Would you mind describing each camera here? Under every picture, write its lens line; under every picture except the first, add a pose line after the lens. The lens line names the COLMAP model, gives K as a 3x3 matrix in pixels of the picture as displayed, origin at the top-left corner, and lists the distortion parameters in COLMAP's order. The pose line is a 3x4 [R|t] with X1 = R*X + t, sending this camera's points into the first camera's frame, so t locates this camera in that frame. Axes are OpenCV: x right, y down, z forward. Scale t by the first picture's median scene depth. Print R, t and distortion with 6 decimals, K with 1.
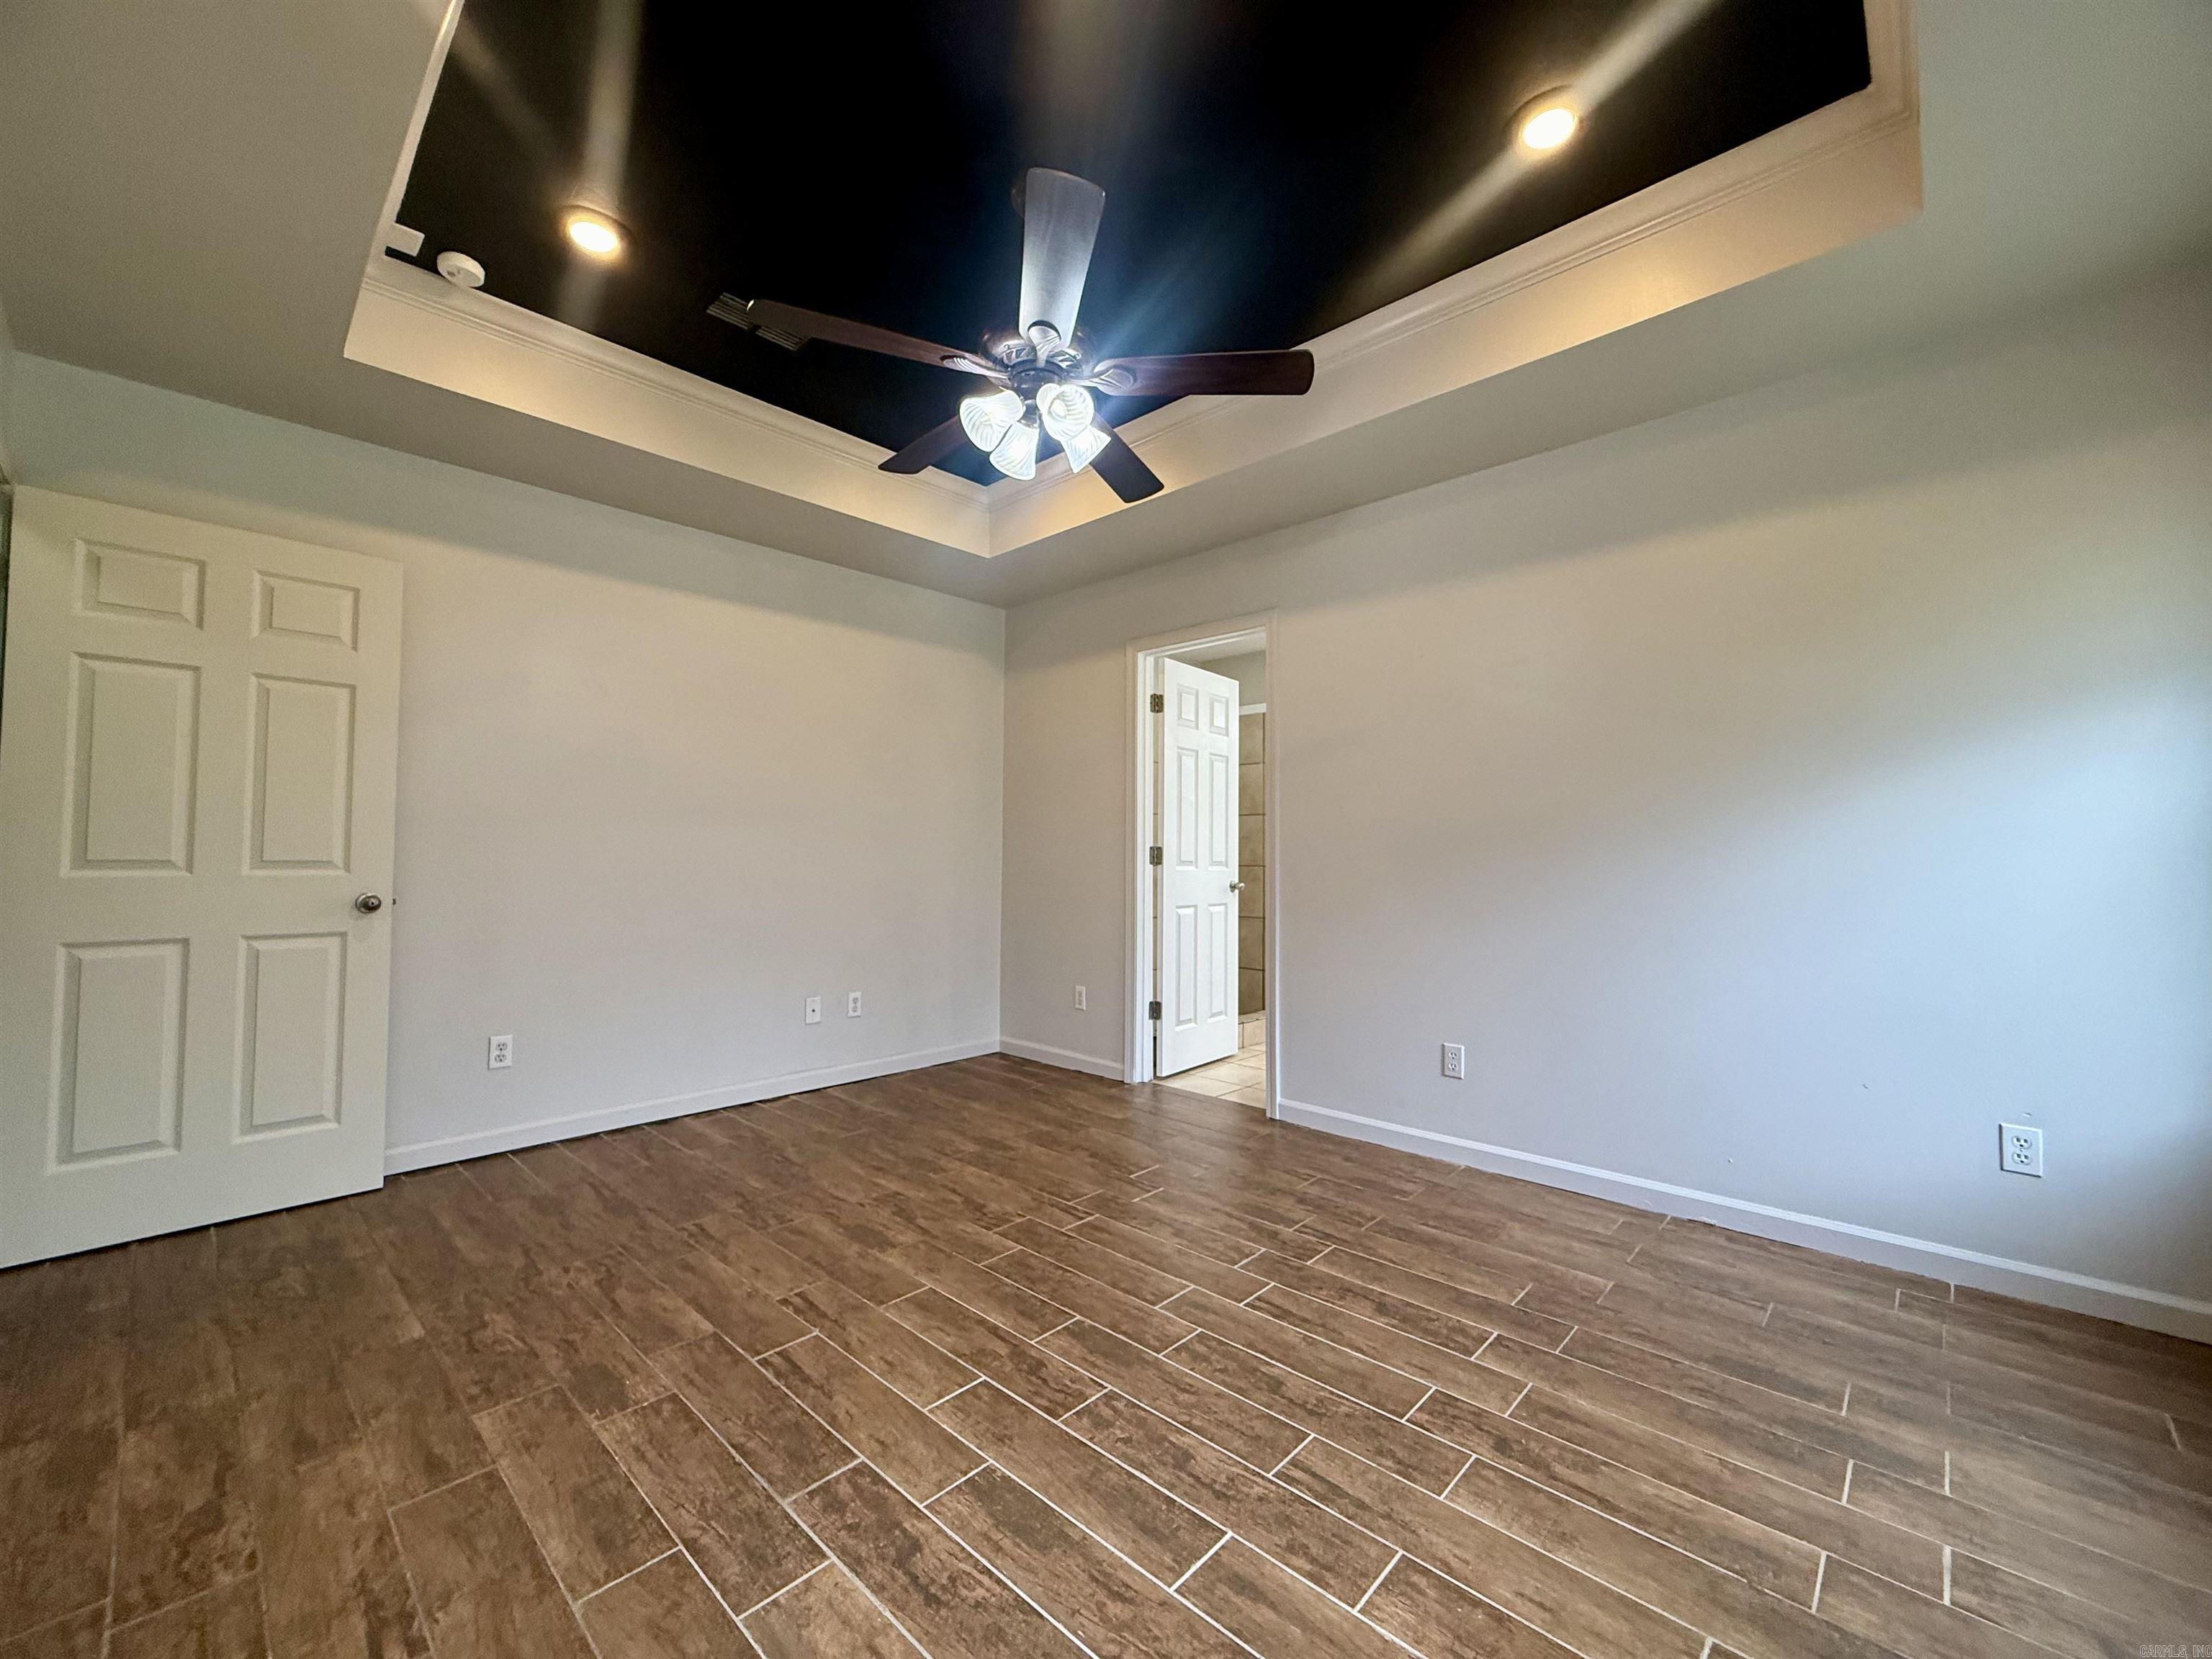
lens RADIAL K [[881.1, 0, 1099.9], [0, 881.1, 828.5], [0, 0, 1]] dist [0.000242, -0.000038]
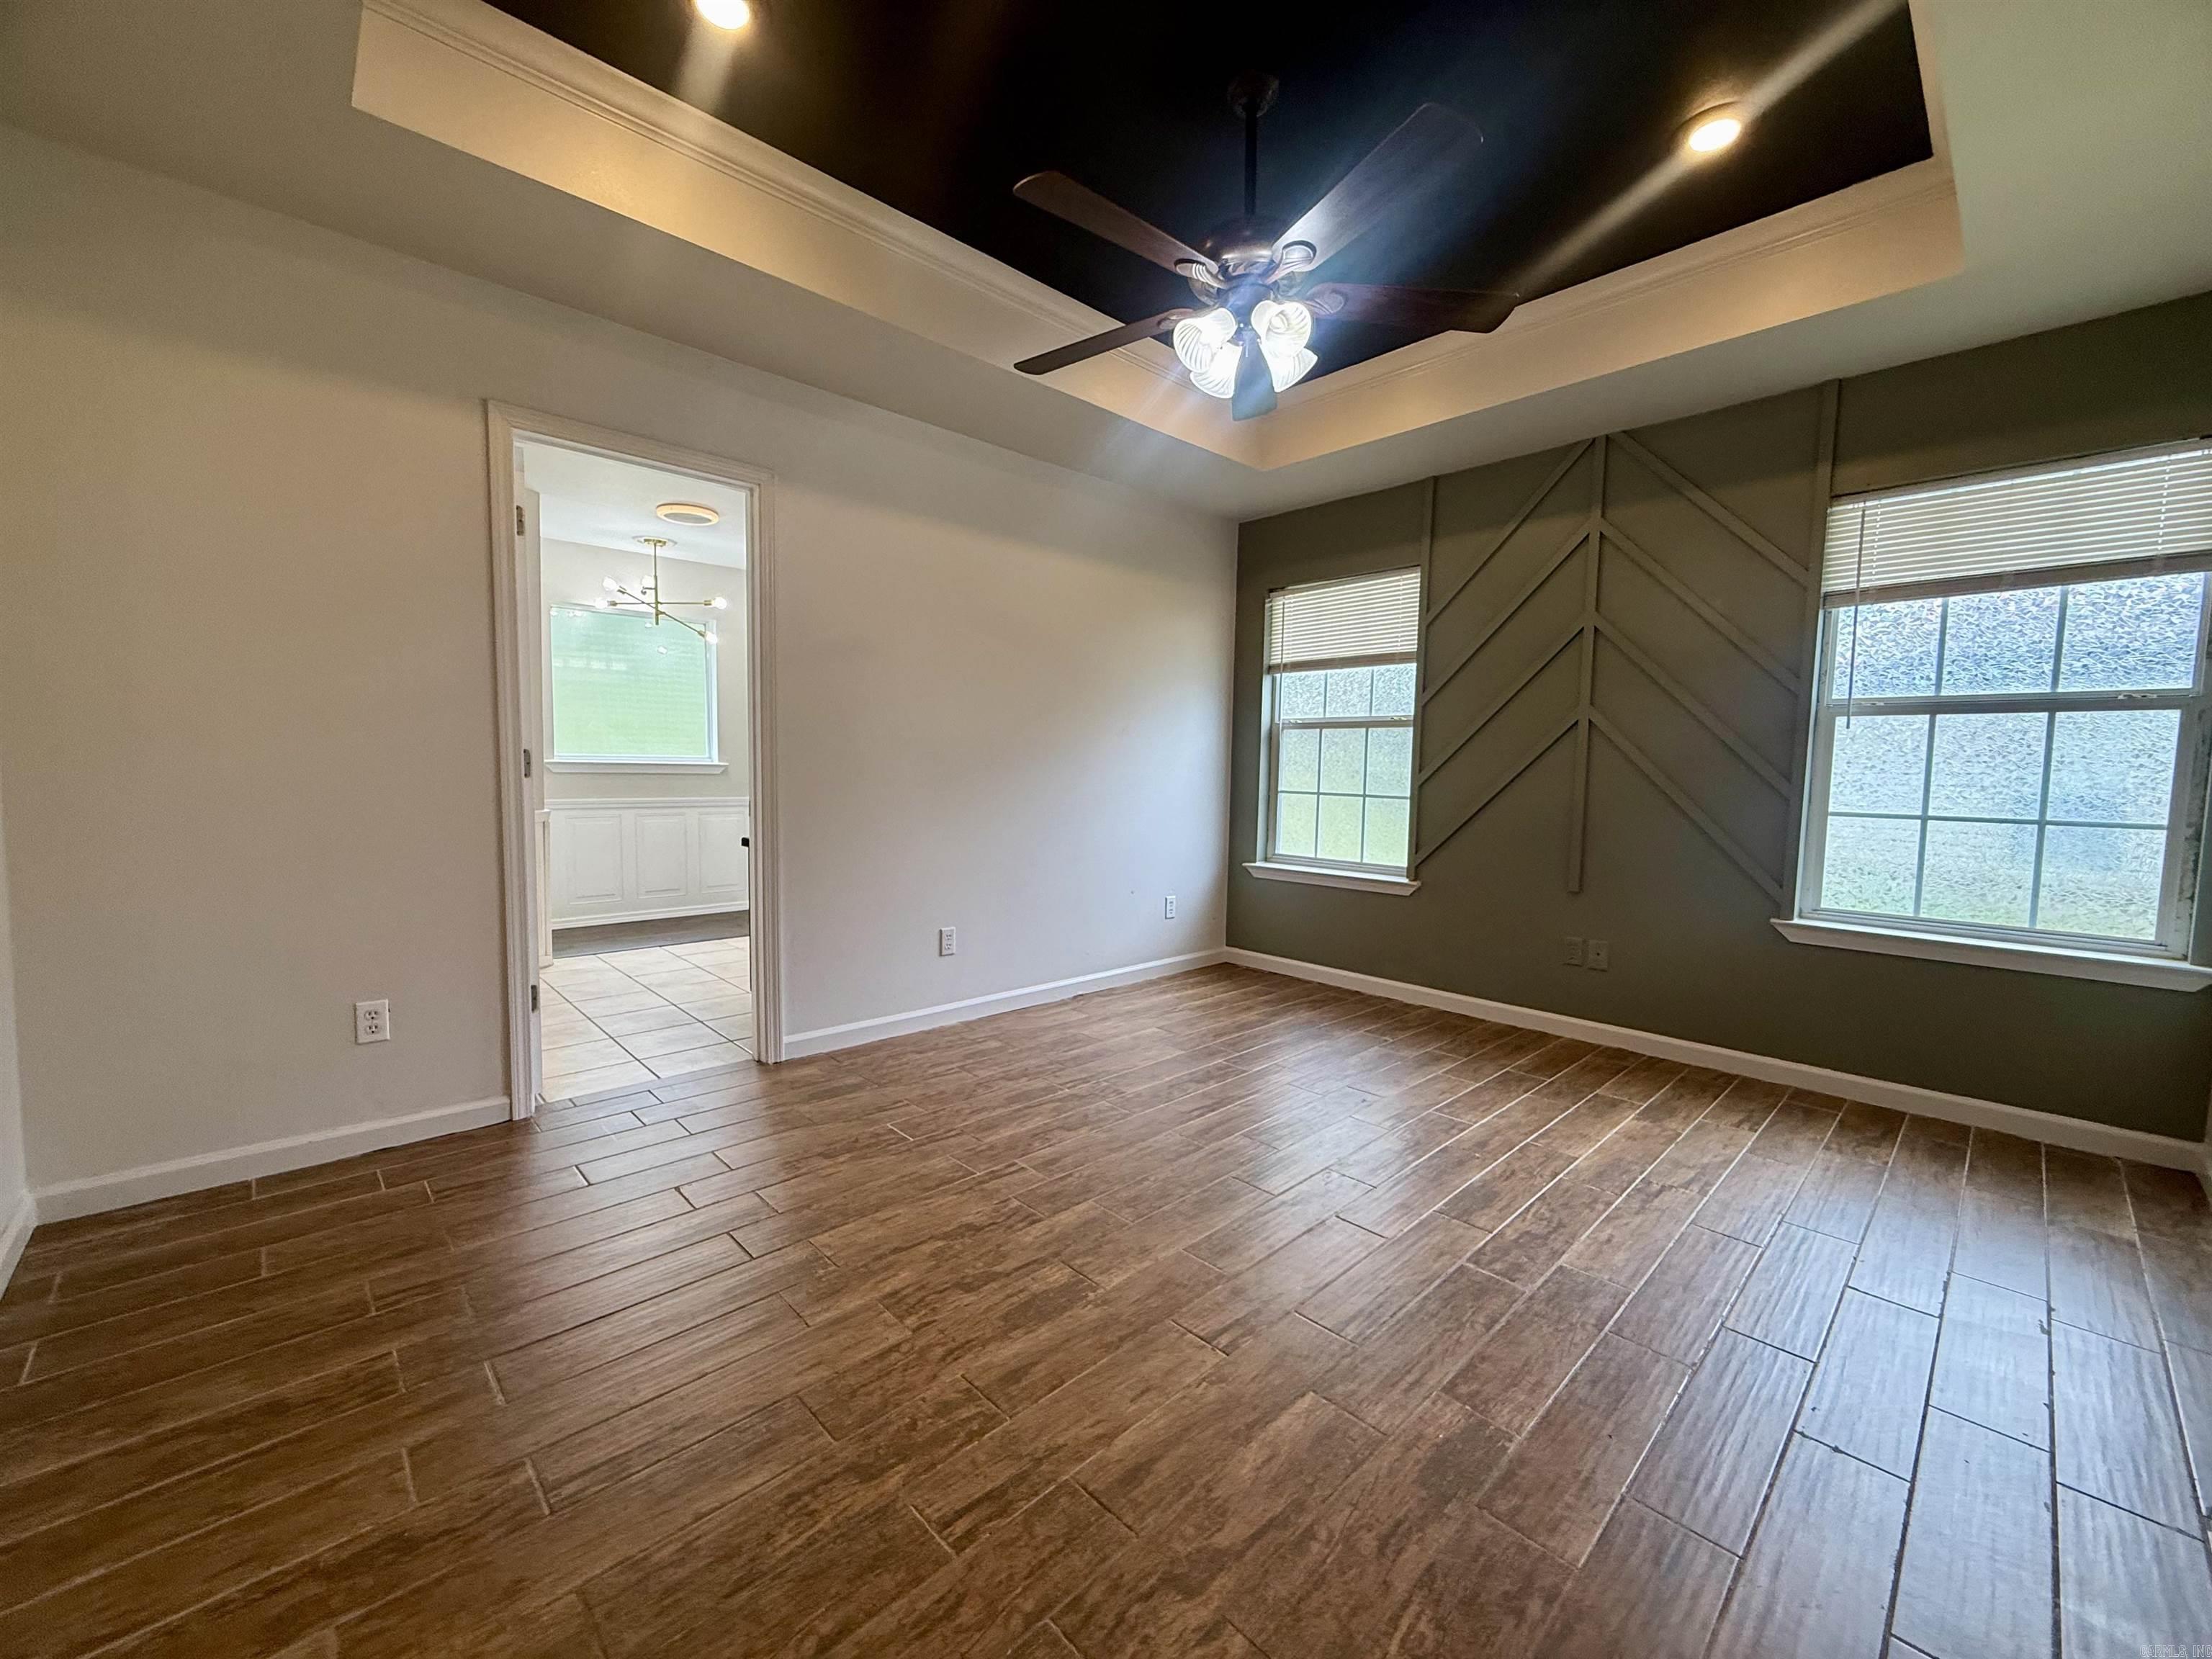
lens RADIAL K [[881.1, 0, 1099.9], [0, 881.1, 828.5], [0, 0, 1]] dist [0.000242, -0.000038]
pose [[0.052985, -0.073782, 0.995866, -0.969754], [-0.048632, 0.995893, 0.076371, 0.015445], [-0.997410, -0.052478, 0.049179, 0.955947]]
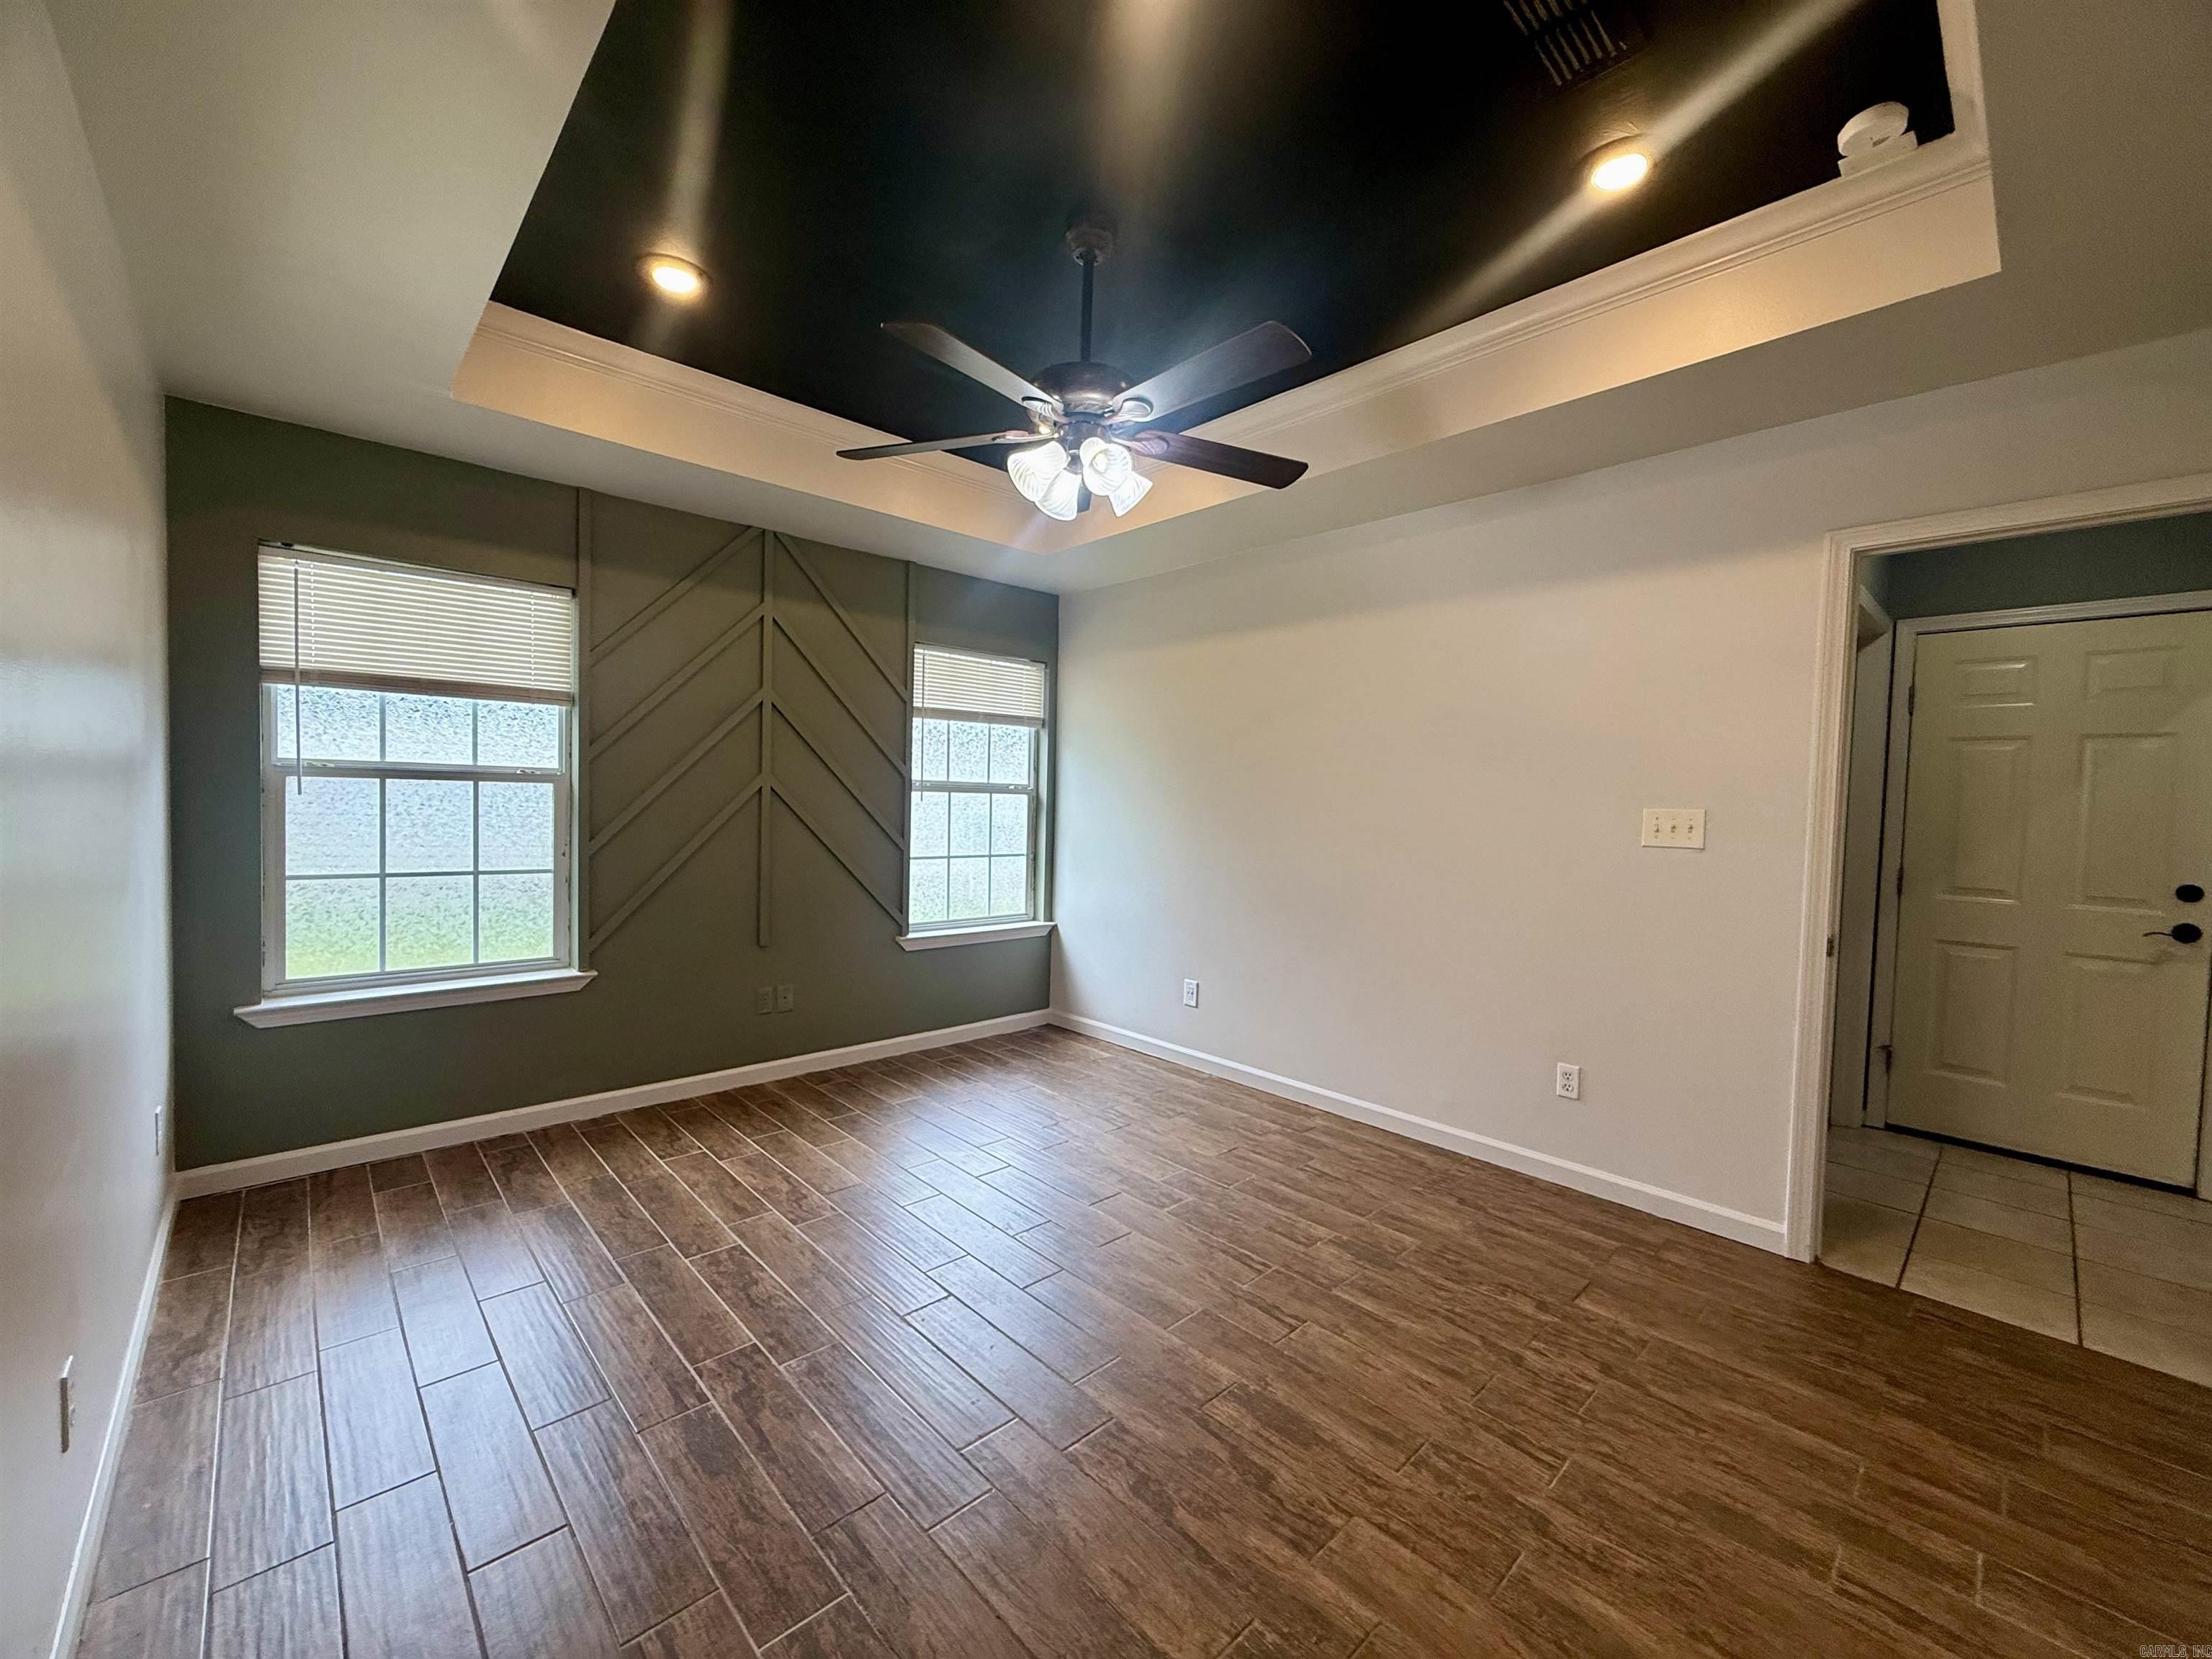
lens RADIAL K [[881.1, 0, 1099.9], [0, 881.1, 828.5], [0, 0, 1]] dist [0.000242, -0.000038]
pose [[-0.997961, -0.029643, 0.056522, -0.142234], [-0.029634, 0.999560, 0.000994, -0.036397], [-0.056527, -0.000683, -0.998401, 1.789131]]
